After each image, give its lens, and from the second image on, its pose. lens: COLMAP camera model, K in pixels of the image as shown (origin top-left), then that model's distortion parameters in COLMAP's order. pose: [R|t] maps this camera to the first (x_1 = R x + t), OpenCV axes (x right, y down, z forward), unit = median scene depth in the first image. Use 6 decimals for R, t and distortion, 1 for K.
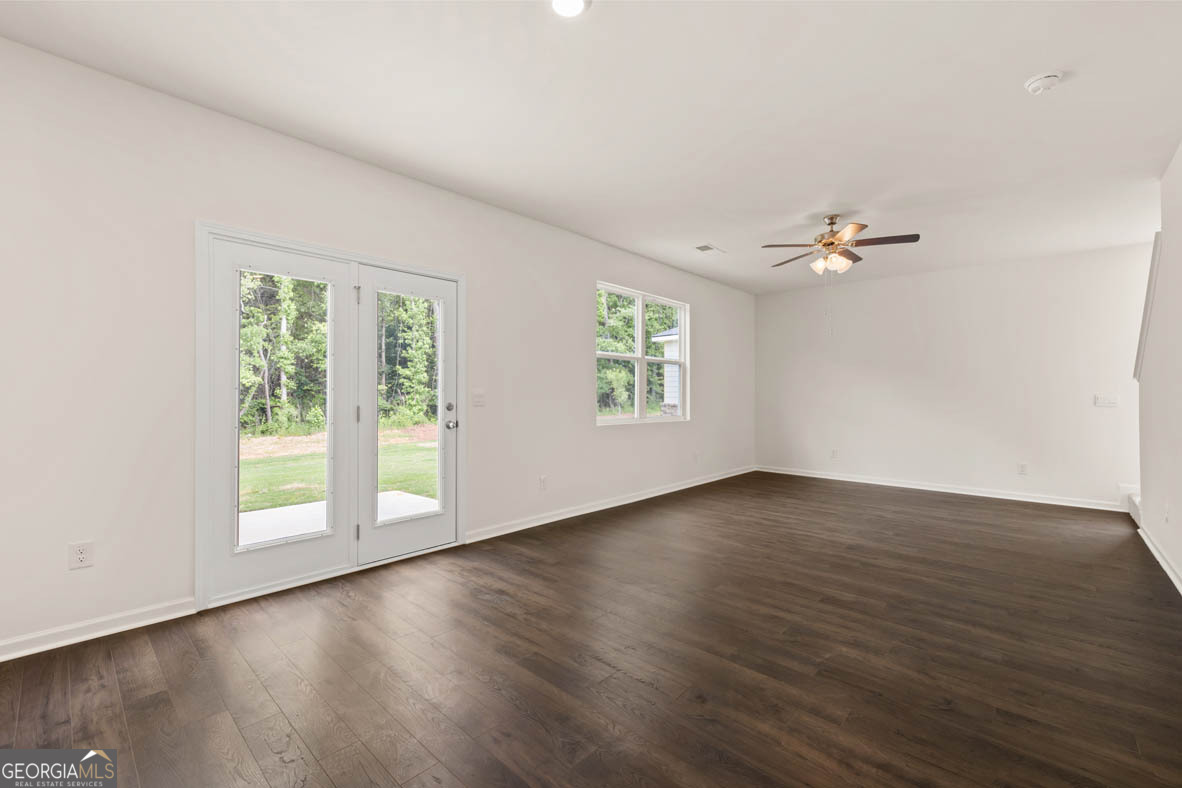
lens RADIAL K [[496.8, 0, 591.8], [0, 496.8, 393.8], [0, 0, 1]] dist [-0.001390, 0.000466]
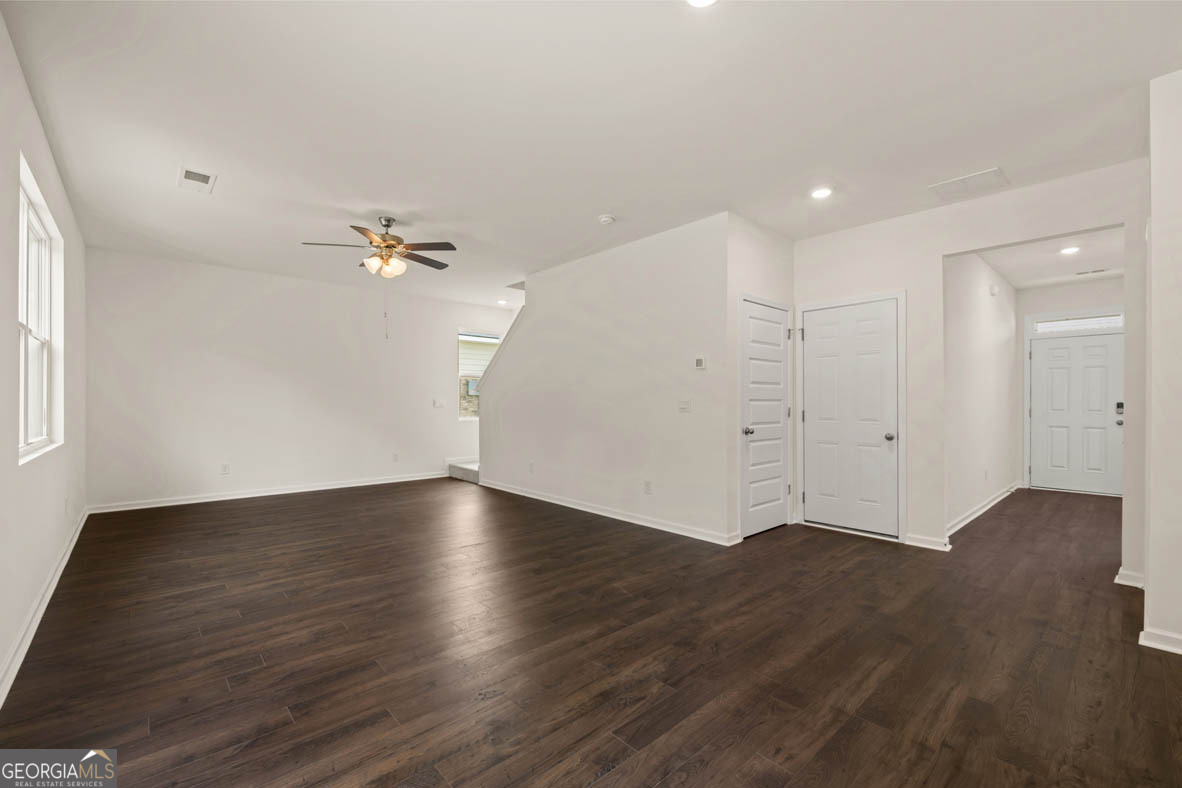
lens RADIAL K [[496.8, 0, 589.4], [0, 496.8, 396.7], [0, 0, 1]] dist [-0.001390, 0.000466]
pose [[0.089350, 0.006928, 0.995976, -0.534323], [-0.004492, 0.999968, -0.006553, 0.002533], [-0.995990, -0.003889, 0.089378, 0.584615]]
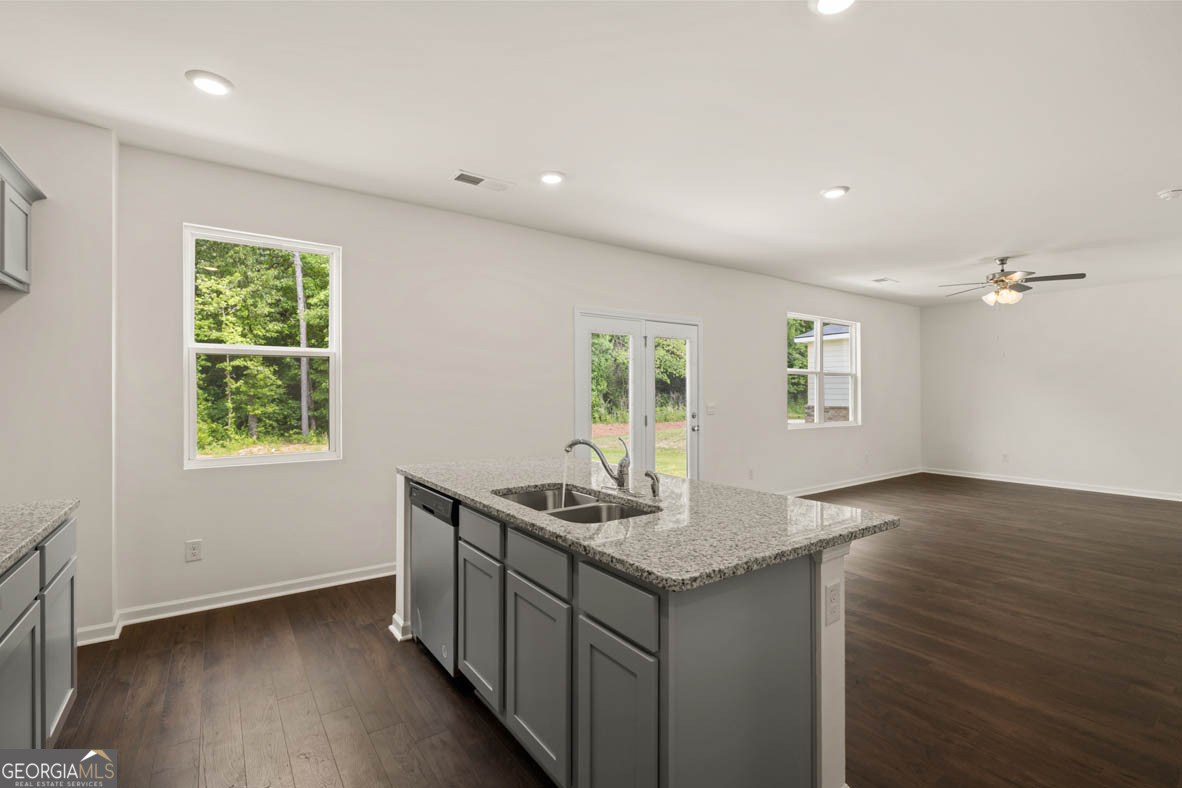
lens RADIAL K [[538.2, 0, 591.2], [0, 538.2, 390.0], [0, 0, 1]] dist [0.002174, 0.000744]
pose [[0.979744, -0.005362, -0.200183, -0.269300], [0.004842, 0.999984, -0.003089, -0.043002], [0.200196, 0.002058, 0.979754, -0.552255]]
